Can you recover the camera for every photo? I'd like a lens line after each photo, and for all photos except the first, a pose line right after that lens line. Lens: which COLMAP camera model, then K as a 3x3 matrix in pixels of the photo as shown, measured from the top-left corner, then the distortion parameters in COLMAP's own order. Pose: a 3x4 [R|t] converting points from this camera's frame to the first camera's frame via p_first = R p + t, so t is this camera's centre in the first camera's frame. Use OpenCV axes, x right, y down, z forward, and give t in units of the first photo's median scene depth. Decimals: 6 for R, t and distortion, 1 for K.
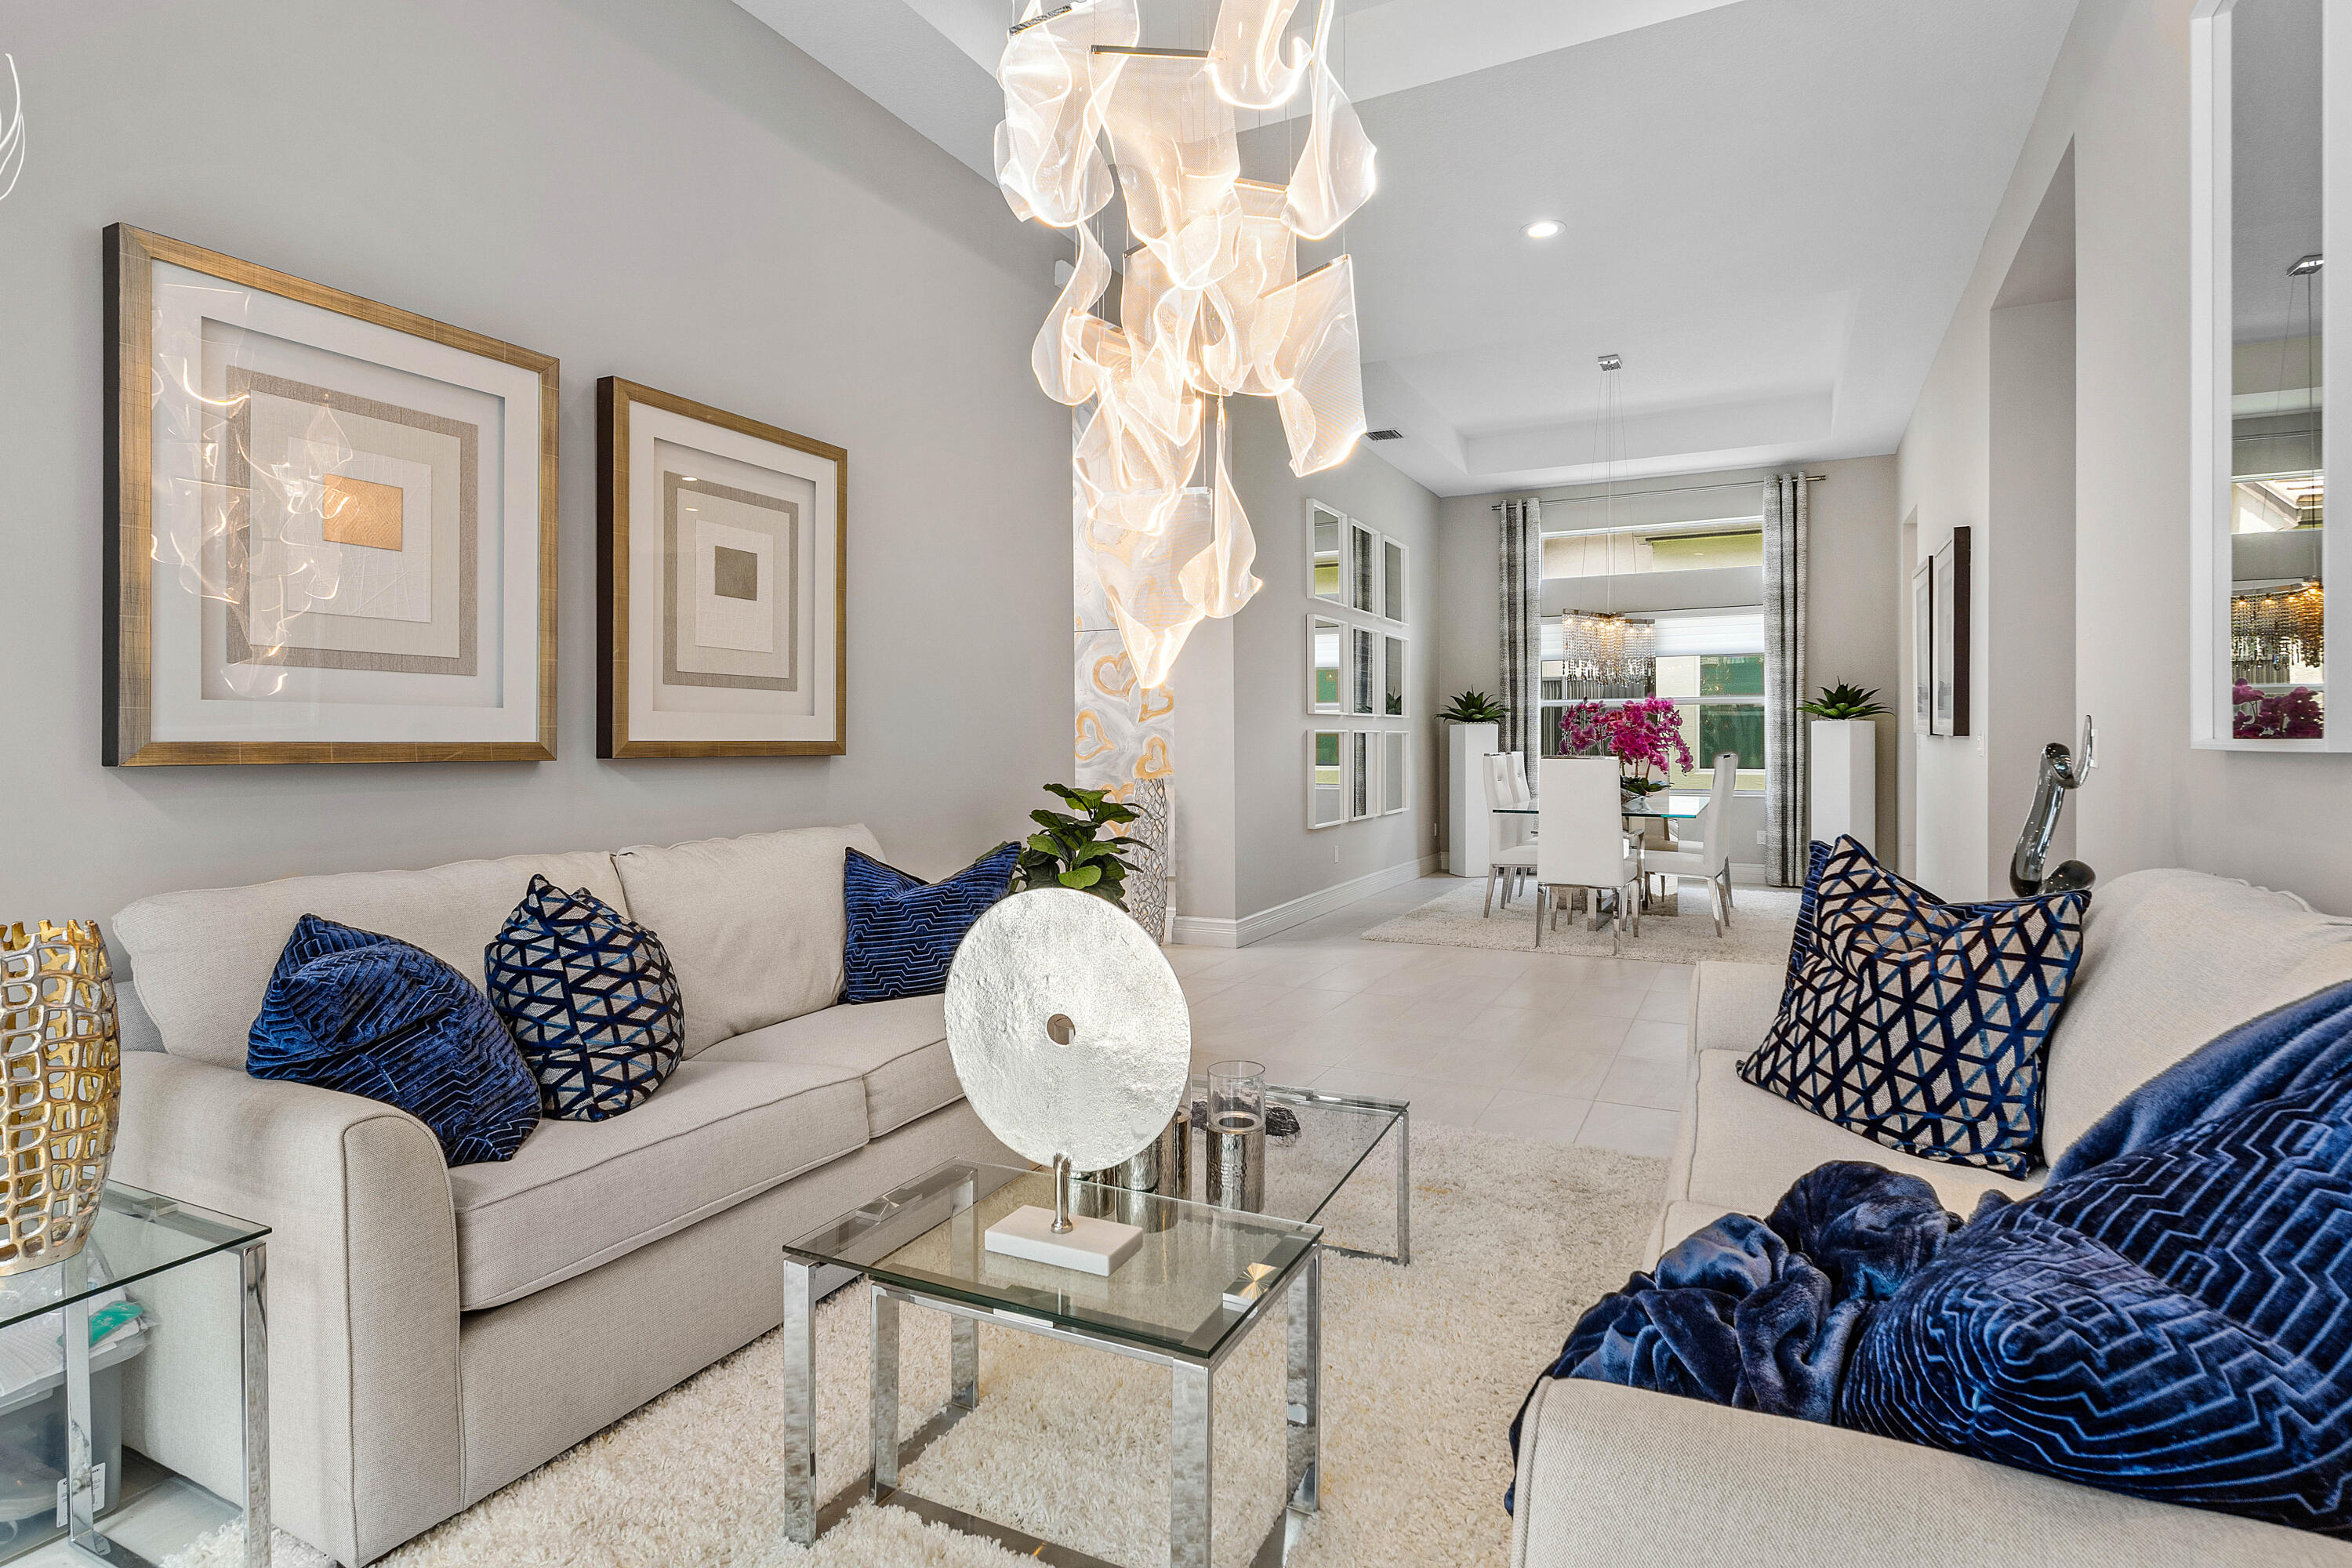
lens RADIAL K [[1170.1, 0, 1216.7], [0, 1170.1, 731.2], [0, 0, 1]] dist [0.005199, -0.002377]
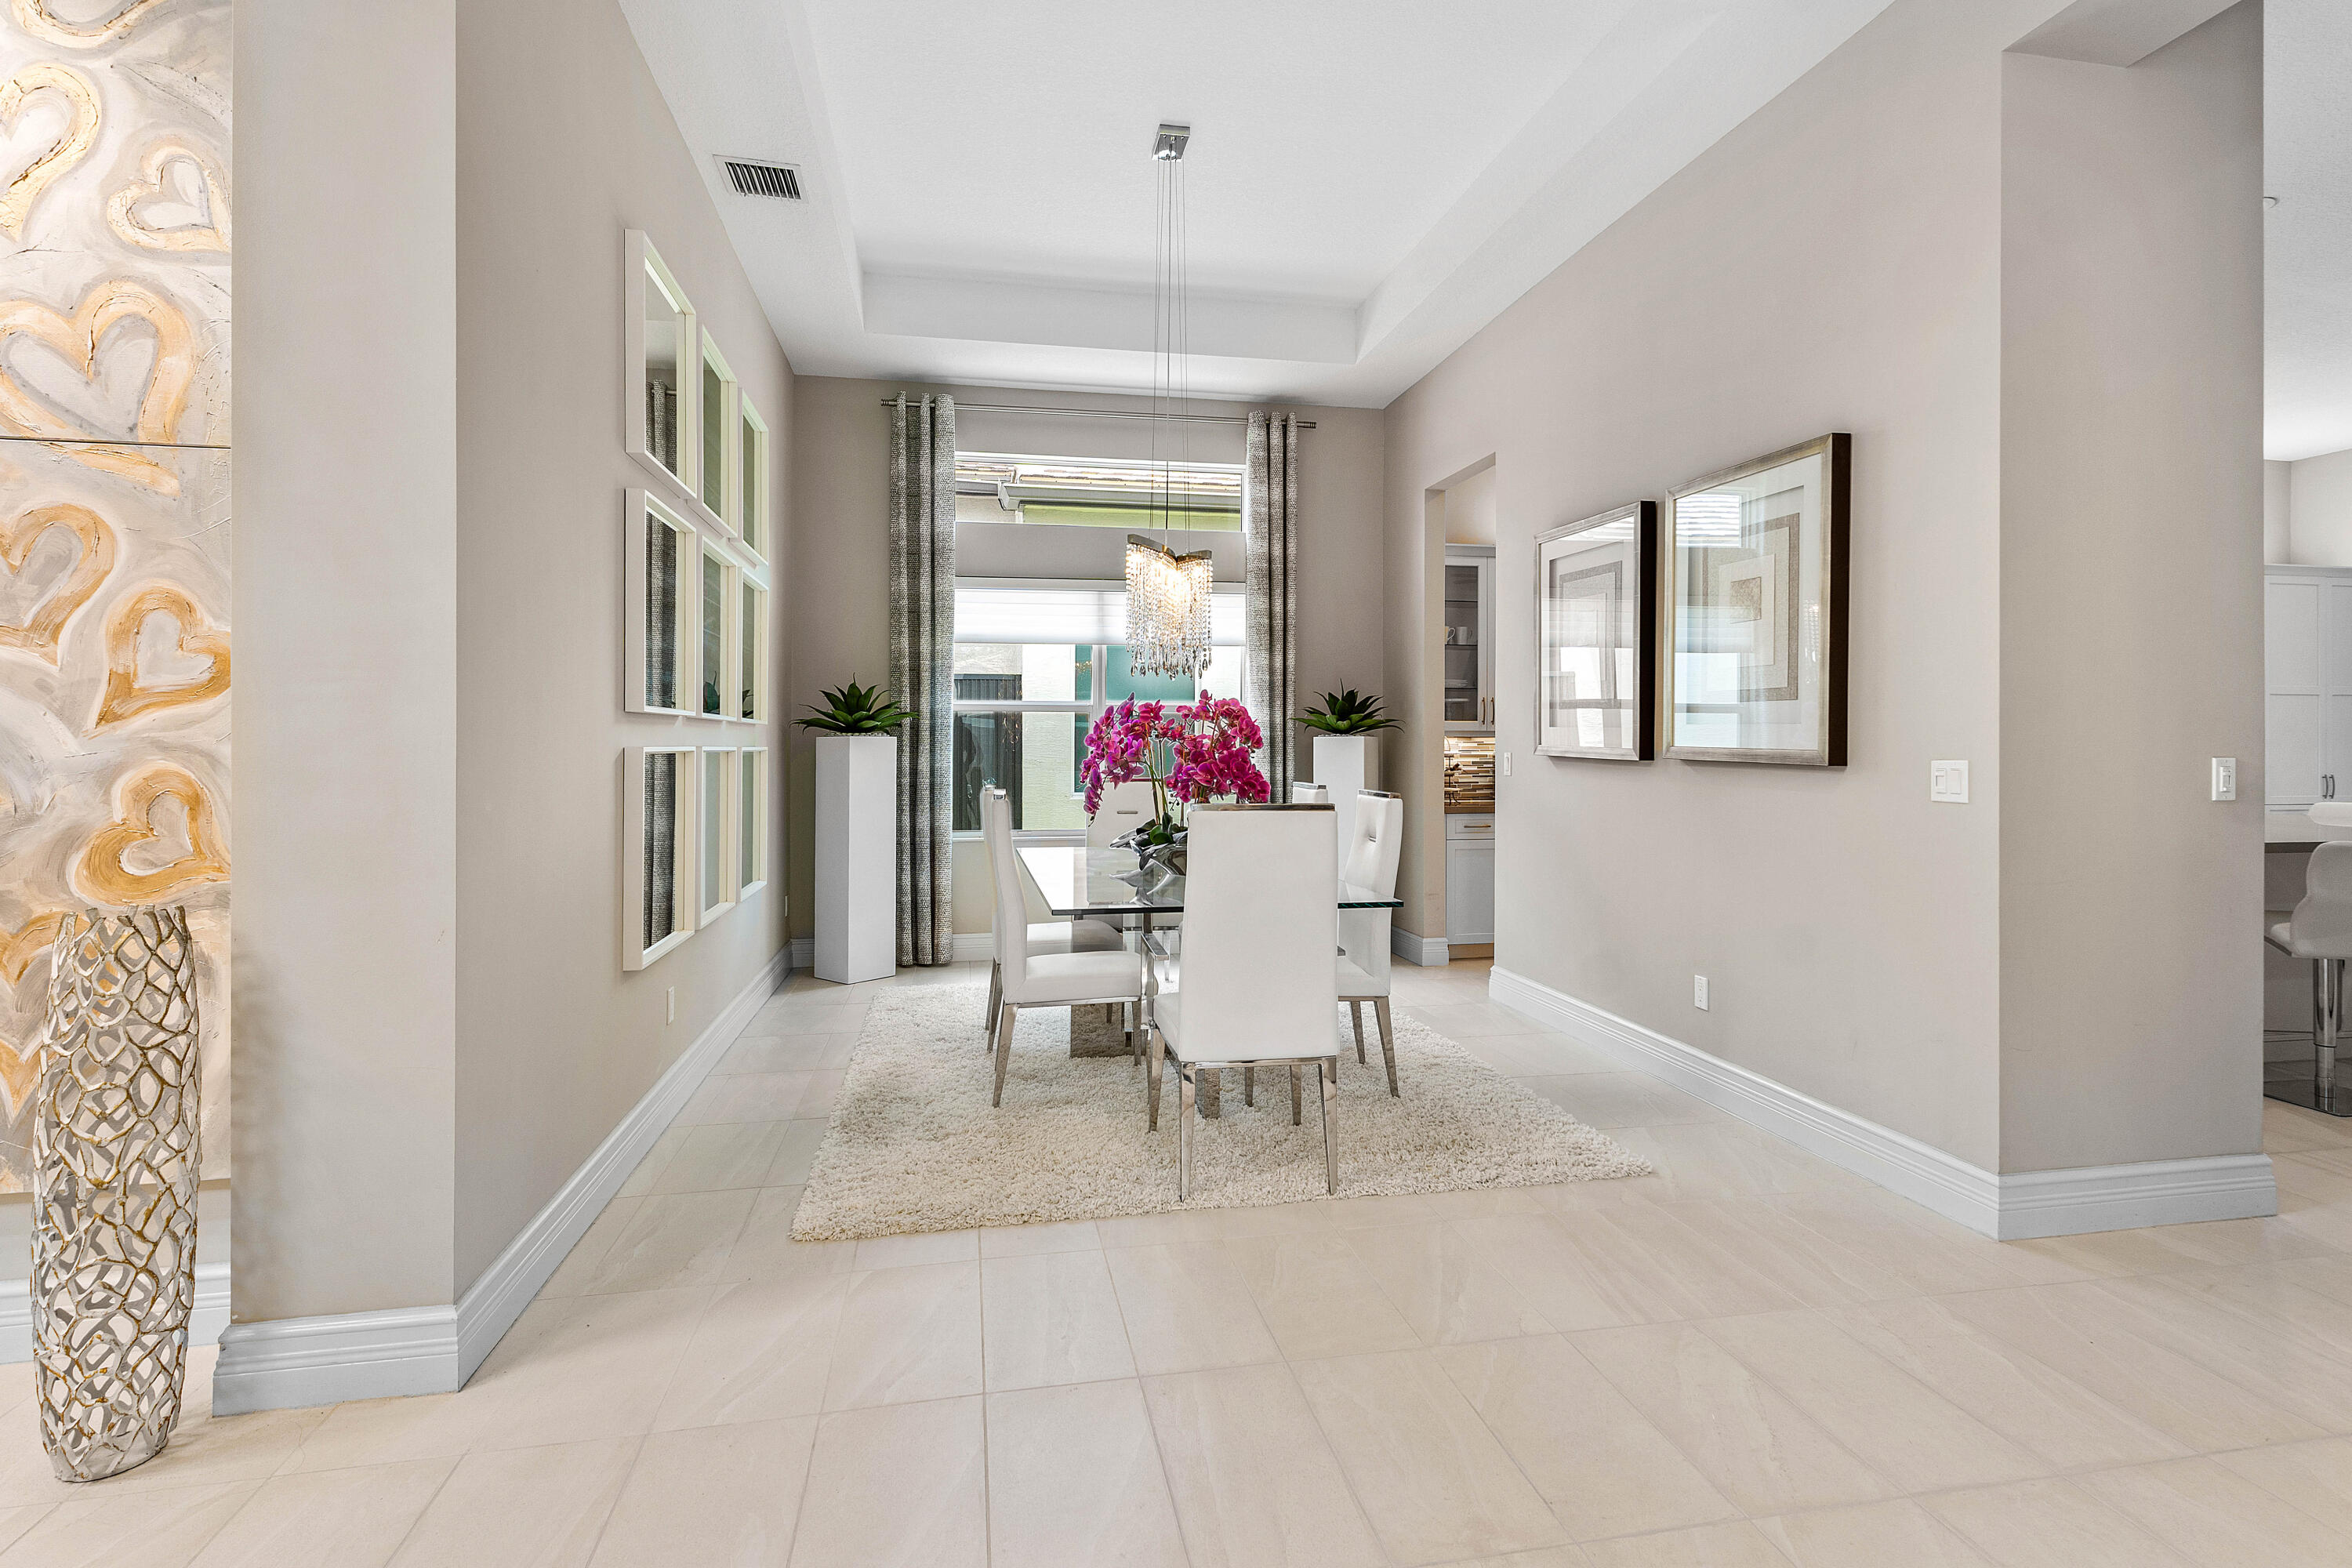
lens RADIAL K [[1170.1, 0, 1181.0], [0, 1170.1, 727.8], [0, 0, 1]] dist [0.005199, -0.002377]
pose [[0.808369, 0.012679, 0.588540, -0.010764], [-0.005762, 0.999891, -0.013626, -0.003139], [-0.588648, 0.007624, 0.808353, 0.418344]]
